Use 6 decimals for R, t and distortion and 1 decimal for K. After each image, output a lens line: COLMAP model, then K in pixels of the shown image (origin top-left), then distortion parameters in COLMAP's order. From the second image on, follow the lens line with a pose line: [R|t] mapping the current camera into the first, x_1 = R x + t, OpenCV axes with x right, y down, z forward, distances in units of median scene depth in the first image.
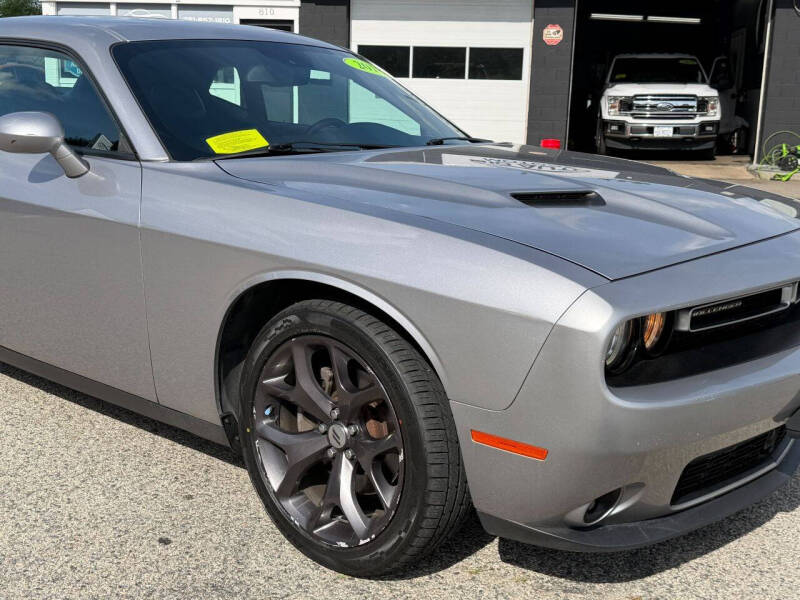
lens RADIAL K [[1035.1, 0, 400.2], [0, 1035.1, 310.5], [0, 0, 1]] dist [0.262671, -0.750097]
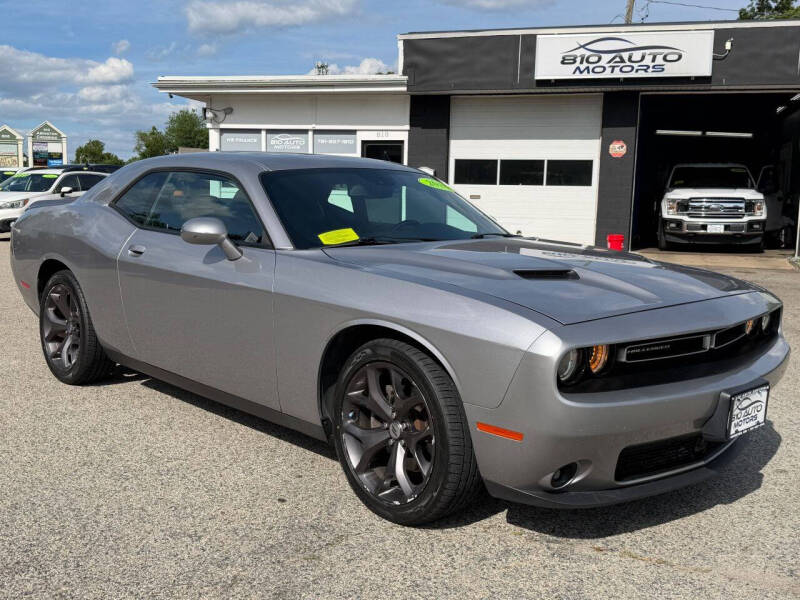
lens RADIAL K [[1035.1, 0, 400.2], [0, 1035.1, 310.5], [0, 0, 1]] dist [0.262671, -0.750097]
pose [[0.991521, 0.011608, -0.129430, 0.129786], [-0.023071, 0.995904, -0.087424, 0.074422], [0.127885, 0.089669, 0.987727, -0.461193]]
